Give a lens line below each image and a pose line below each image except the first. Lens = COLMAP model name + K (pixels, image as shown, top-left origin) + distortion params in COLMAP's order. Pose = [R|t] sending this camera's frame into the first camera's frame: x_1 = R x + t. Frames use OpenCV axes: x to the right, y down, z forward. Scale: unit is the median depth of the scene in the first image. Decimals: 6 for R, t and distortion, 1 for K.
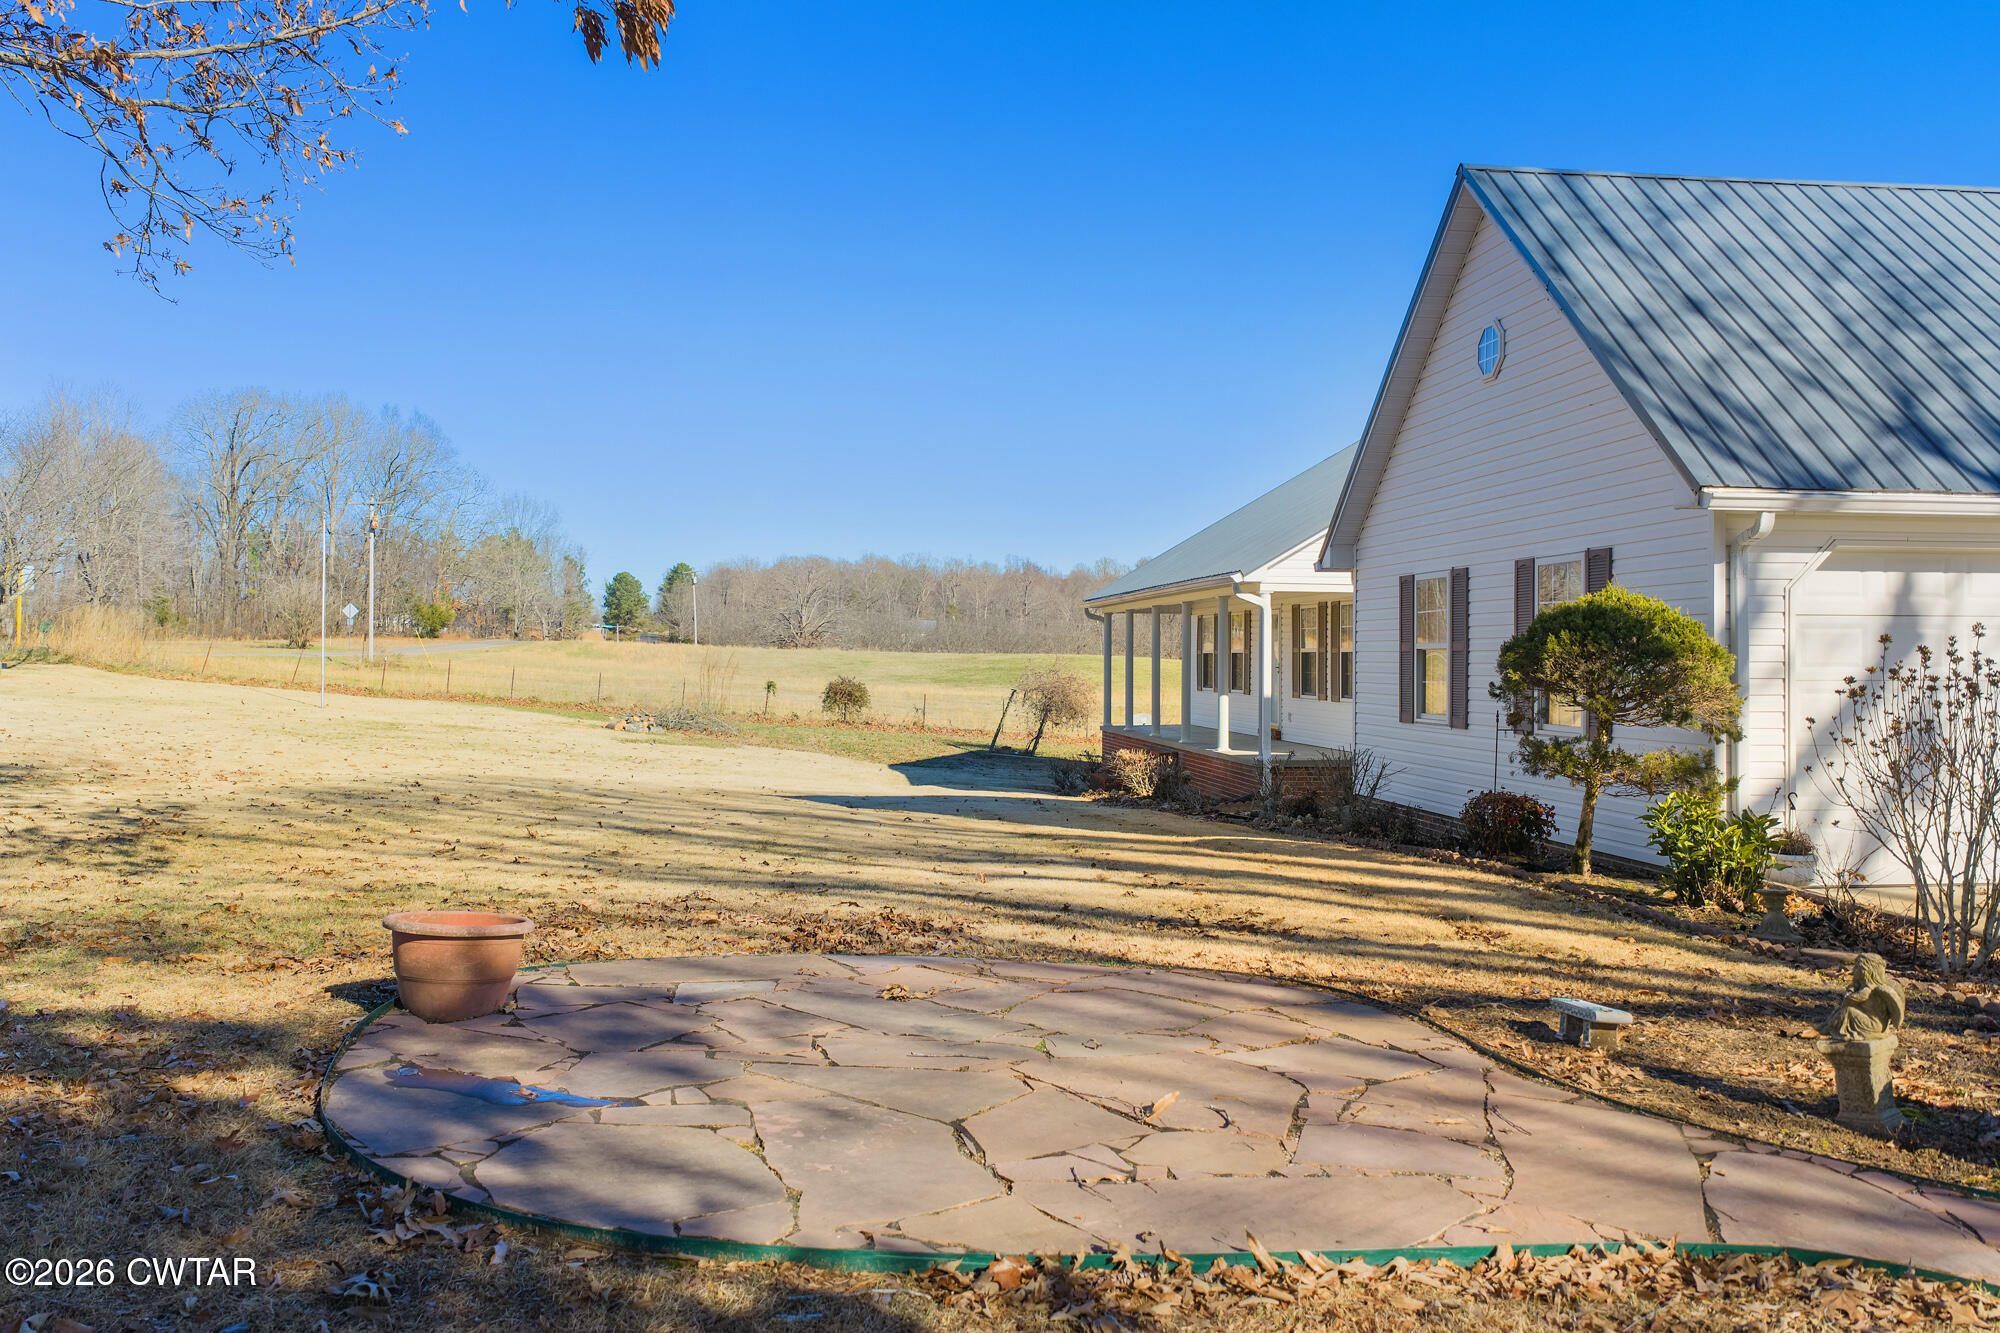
lens RADIAL K [[1636.6, 0, 1000.0], [0, 1636.6, 666.5], [0, 0, 1]] dist [0.013439, -0.022560]
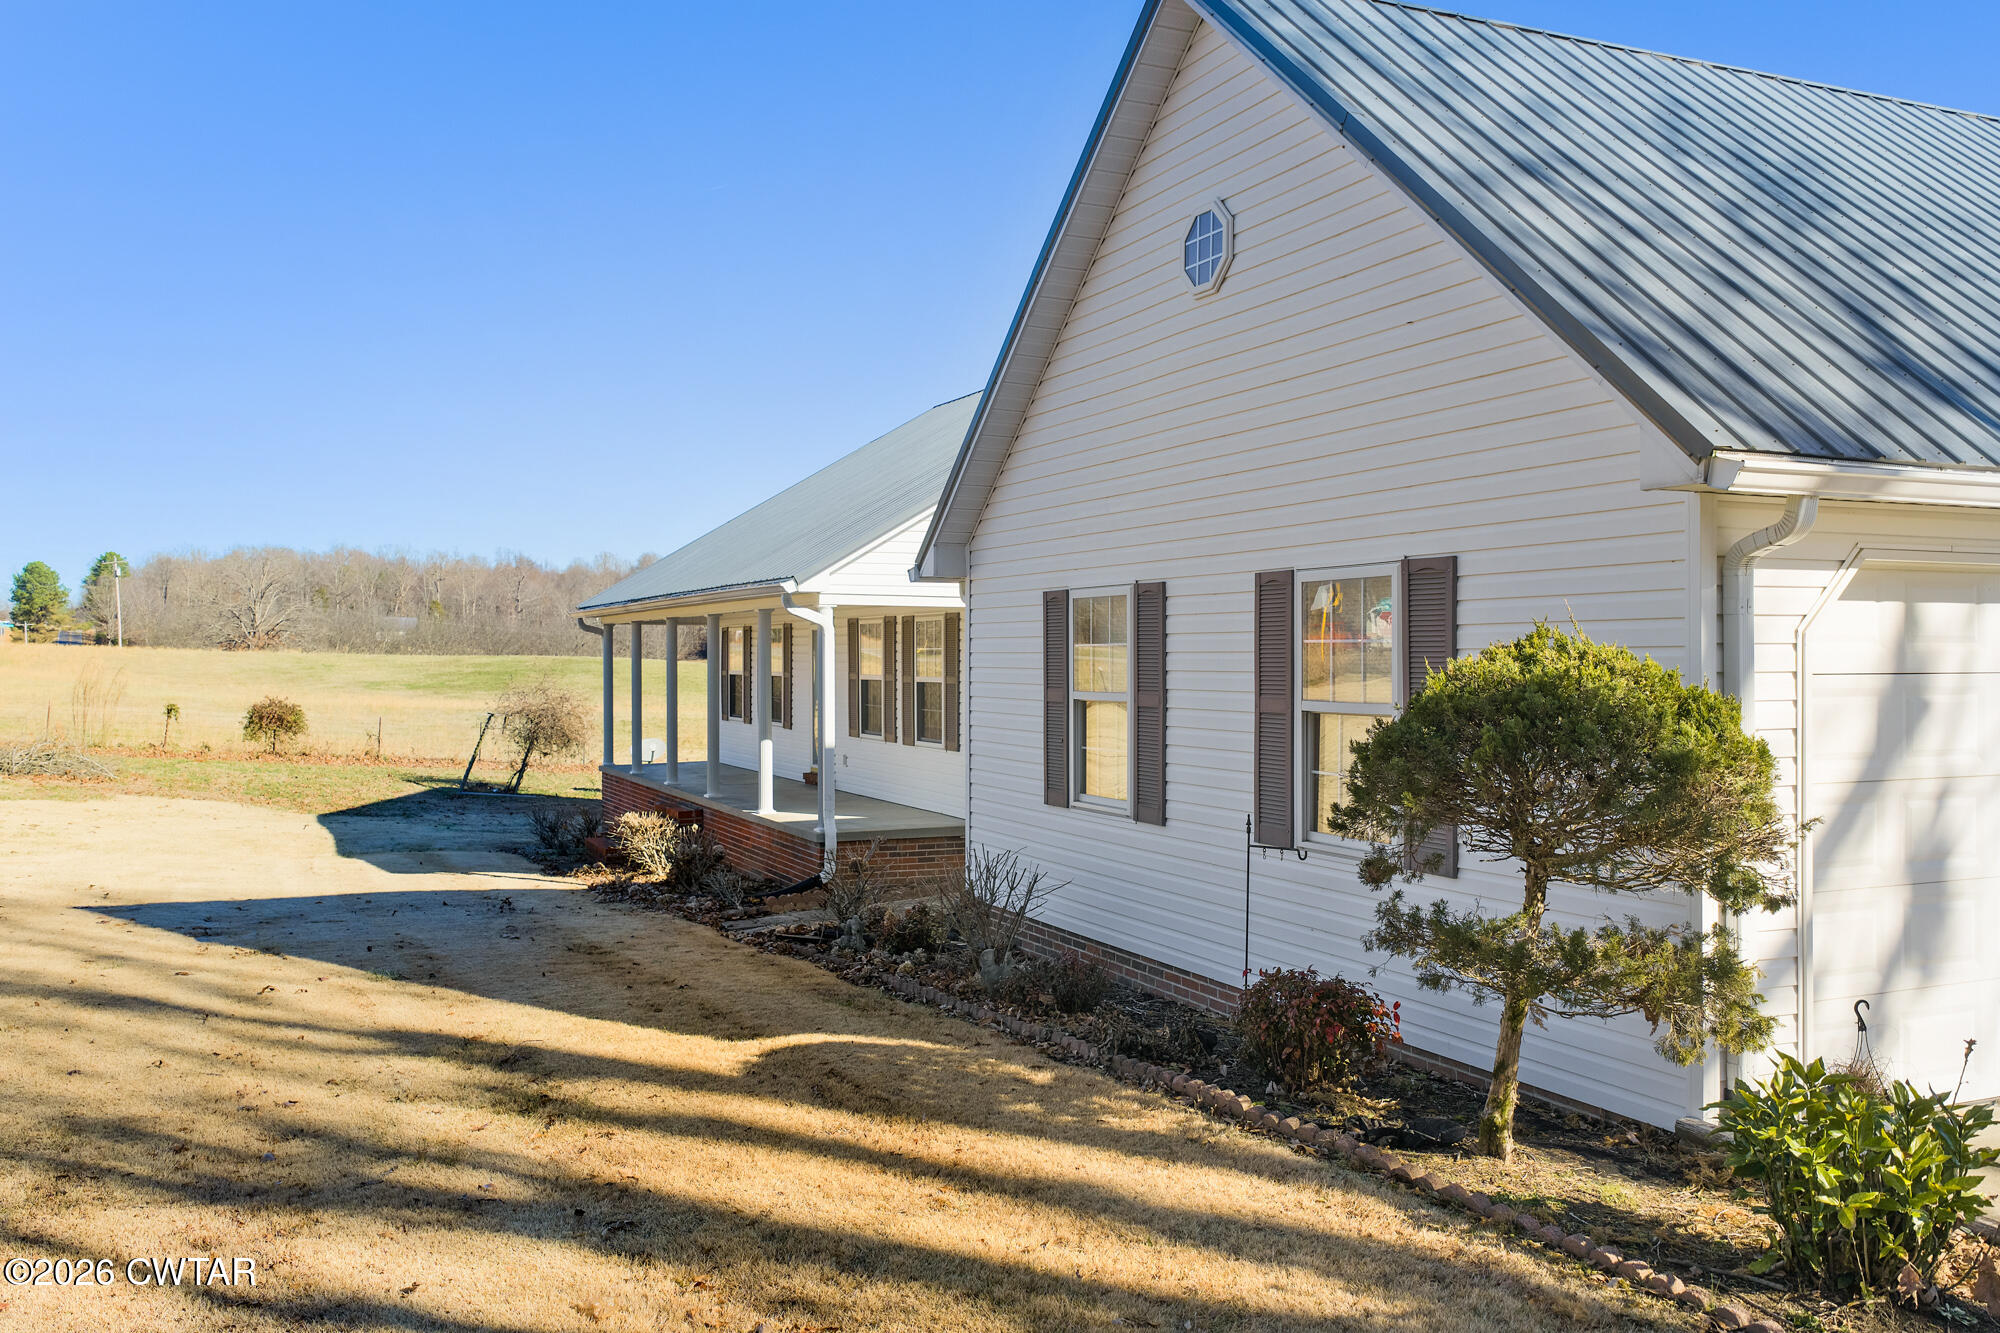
lens RADIAL K [[1636.6, 0, 1000.0], [0, 1636.6, 666.5], [0, 0, 1]] dist [0.013439, -0.022560]
pose [[0.955196, -0.008108, 0.295863, 0.009997], [0.007382, 0.999966, 0.003569, -0.011038], [-0.295882, -0.001225, 0.955224, 0.148179]]
